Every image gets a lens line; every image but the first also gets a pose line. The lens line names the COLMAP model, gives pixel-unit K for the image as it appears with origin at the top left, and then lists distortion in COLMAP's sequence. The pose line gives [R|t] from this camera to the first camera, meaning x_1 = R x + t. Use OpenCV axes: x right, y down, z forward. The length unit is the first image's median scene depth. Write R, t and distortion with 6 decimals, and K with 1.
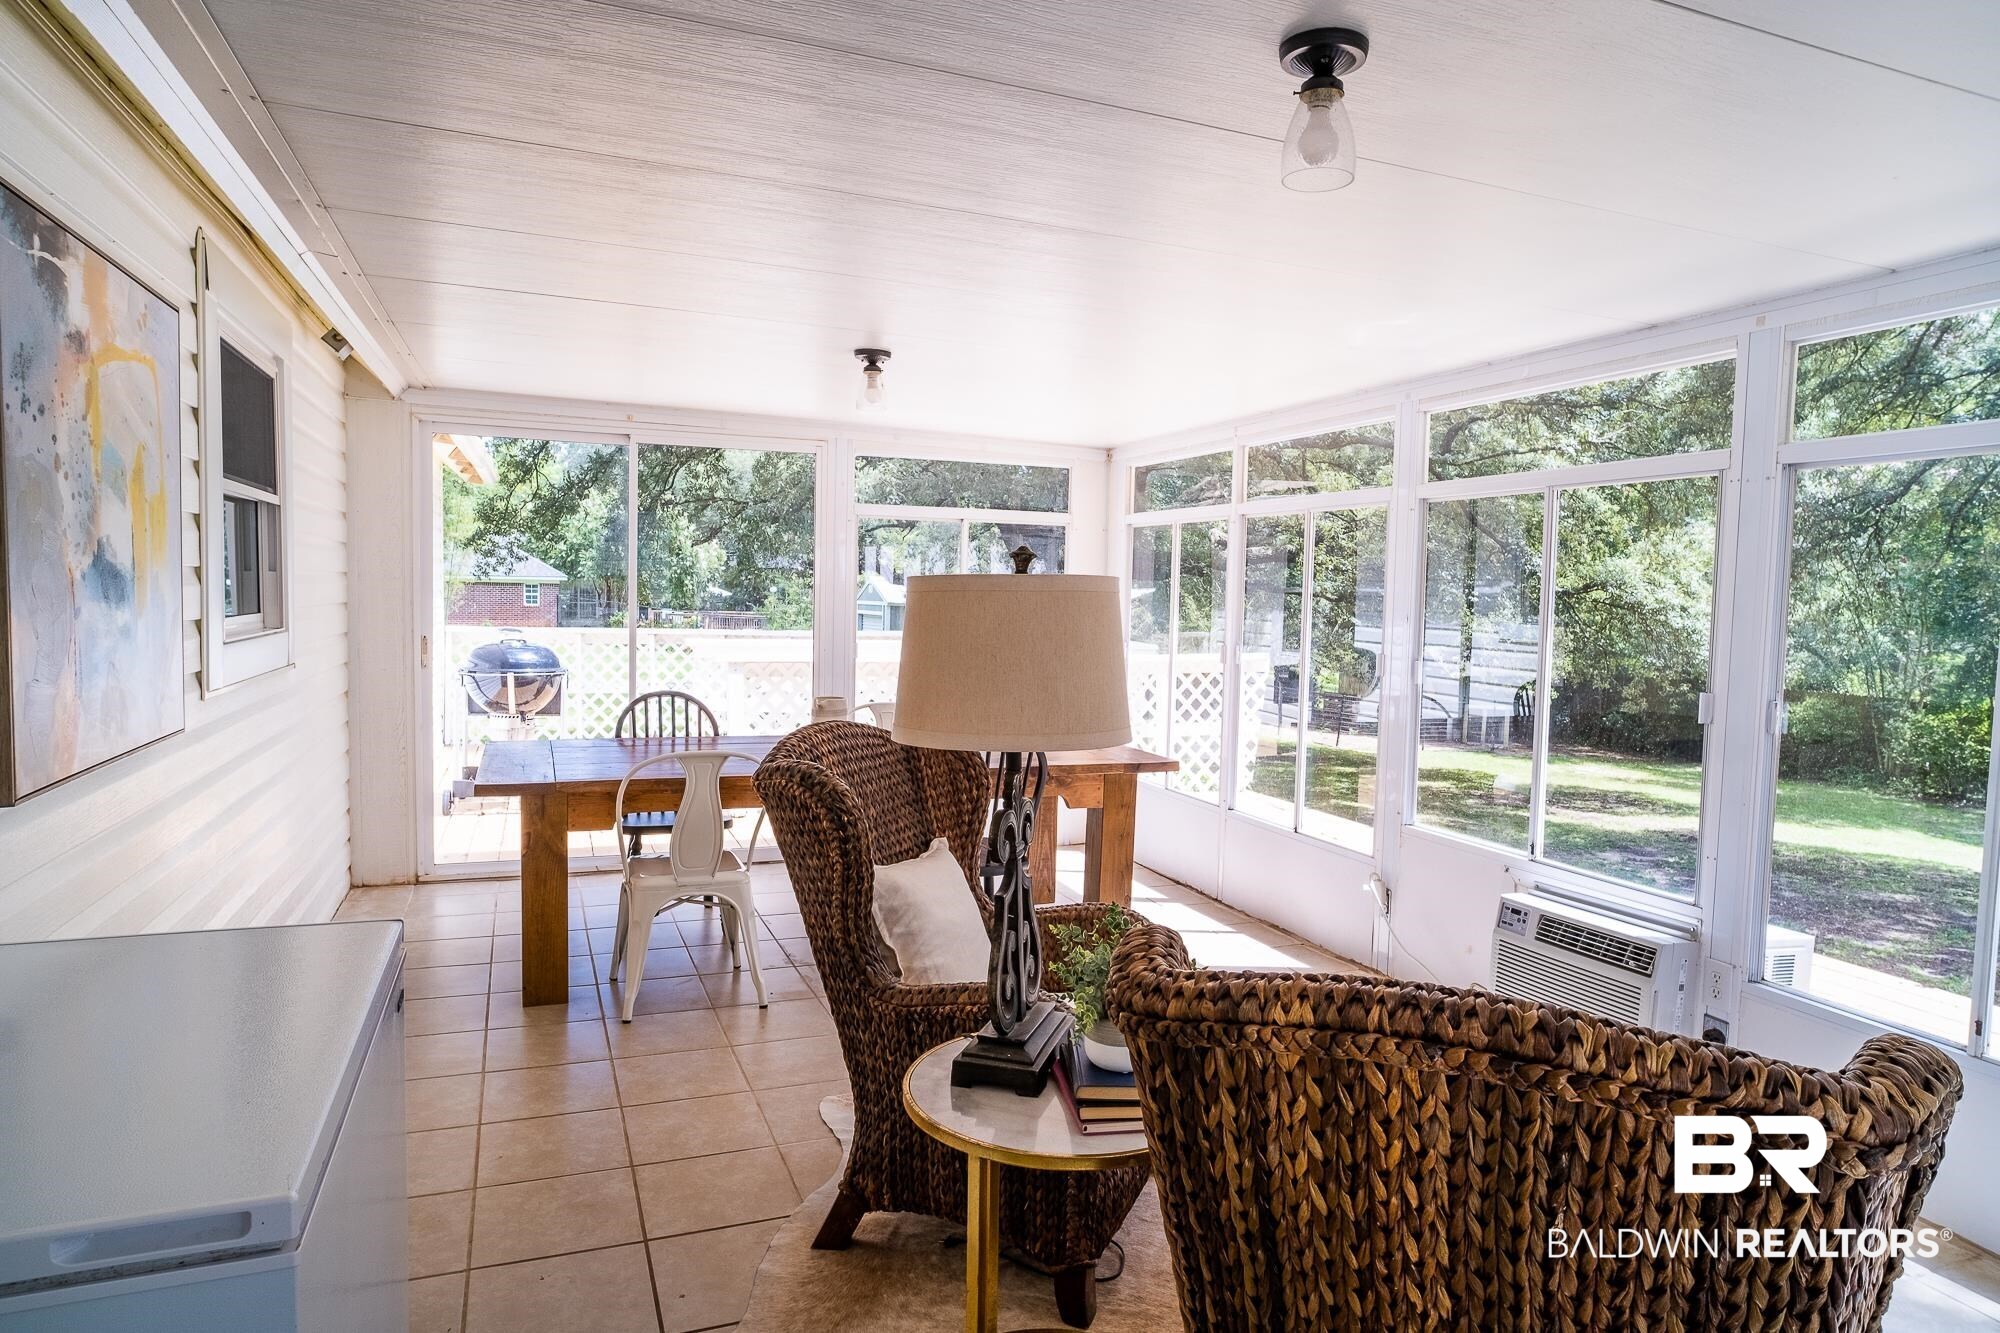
lens RADIAL K [[1200.2, 0, 1000.0], [0, 1200.2, 666.5], [0, 0, 1]] dist [-0.000292, 0.000668]
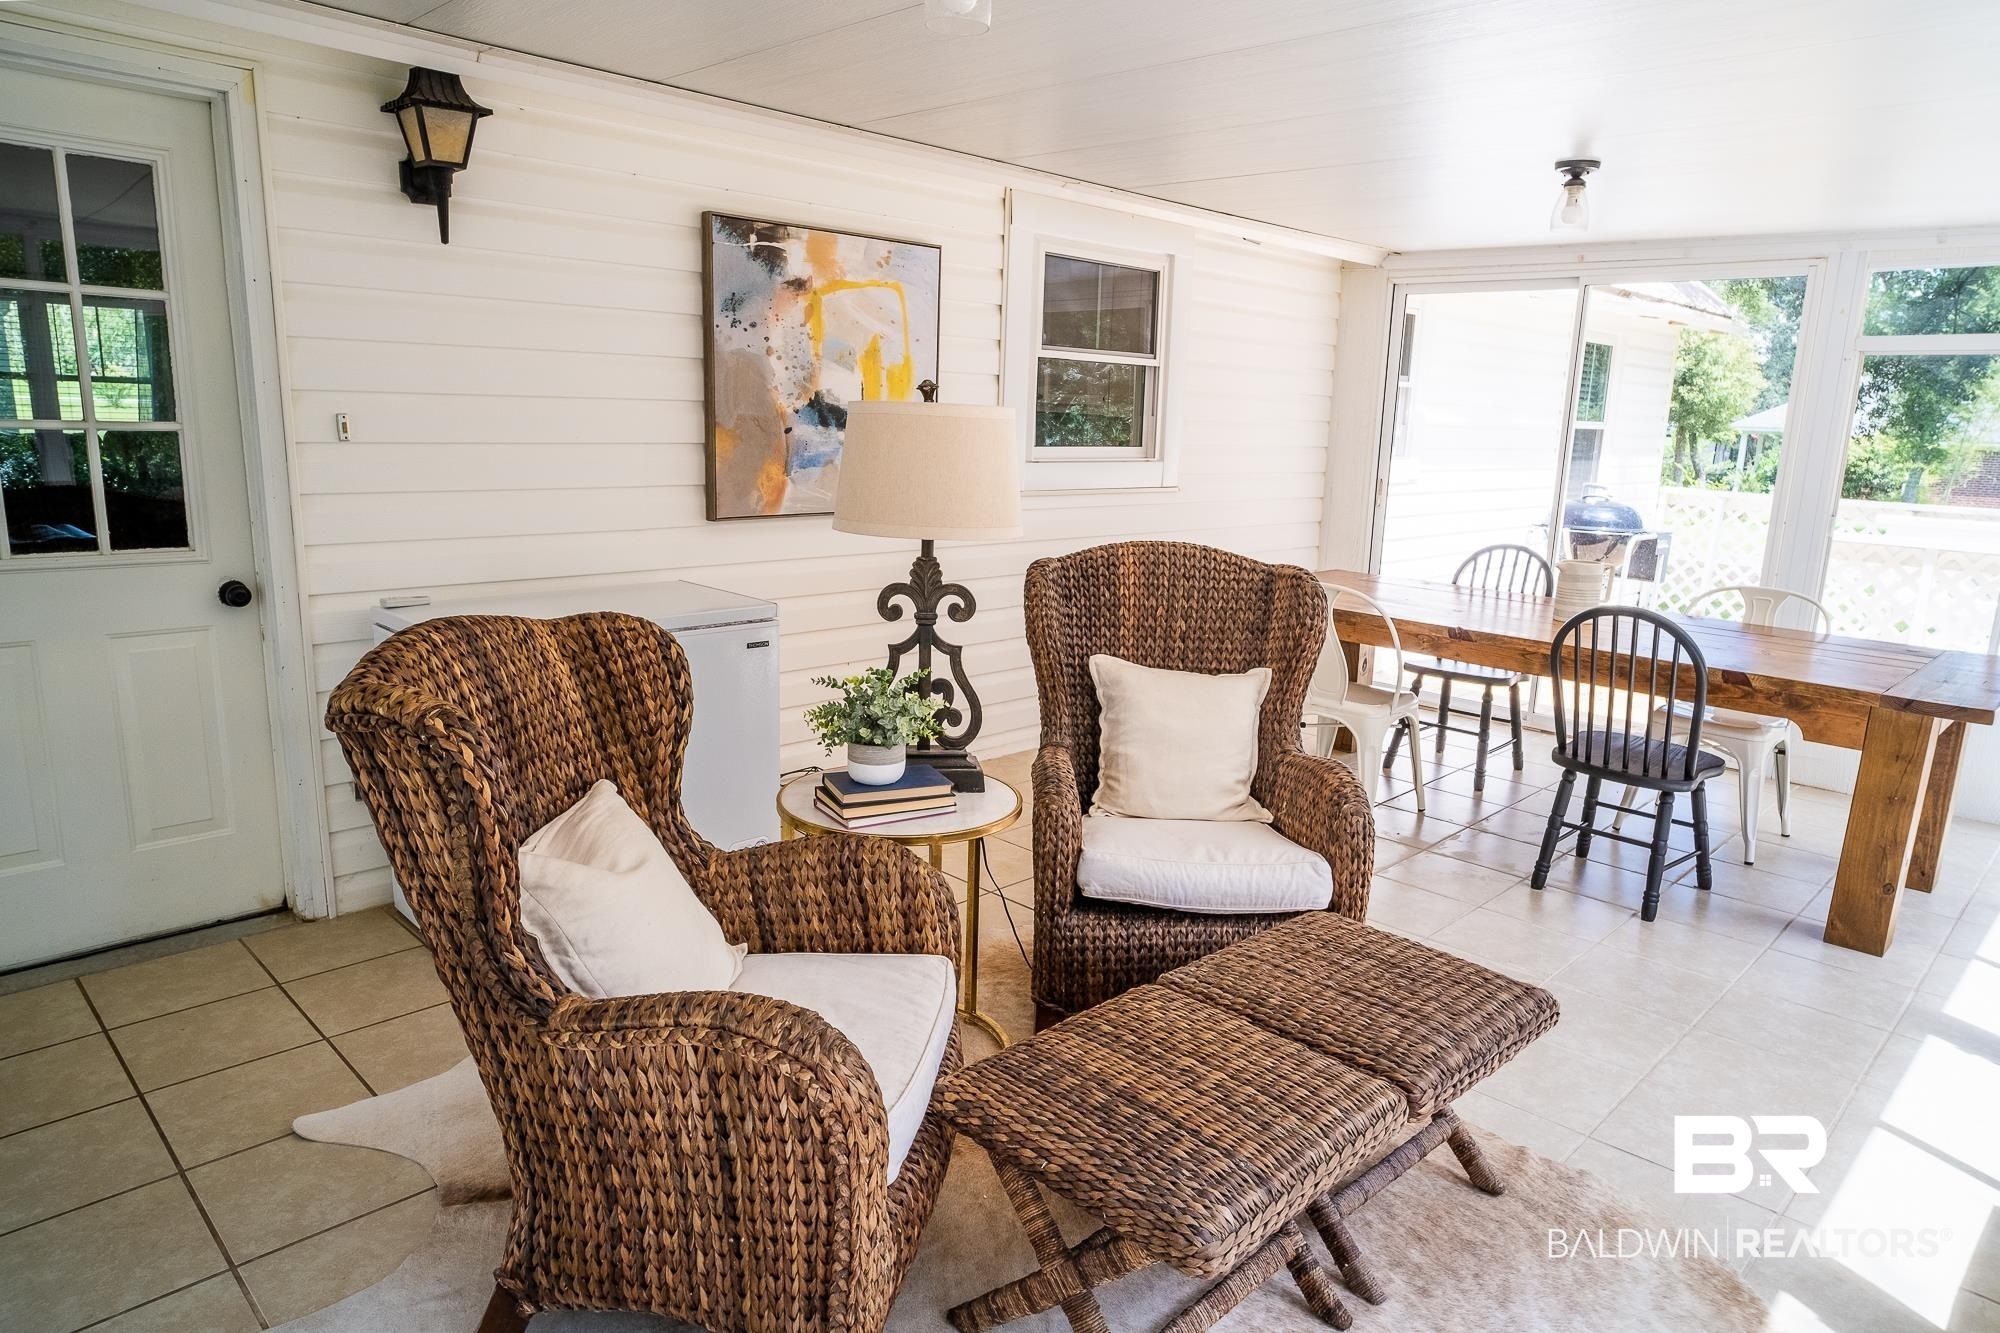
lens RADIAL K [[1200.2, 0, 1000.0], [0, 1200.2, 666.5], [0, 0, 1]] dist [-0.000292, 0.000668]
pose [[0.390405, 0.188870, -0.901062, 0.583879], [-0.087612, 0.981911, 0.167856, -0.012684], [0.916465, 0.013412, 0.399890, 0.271695]]
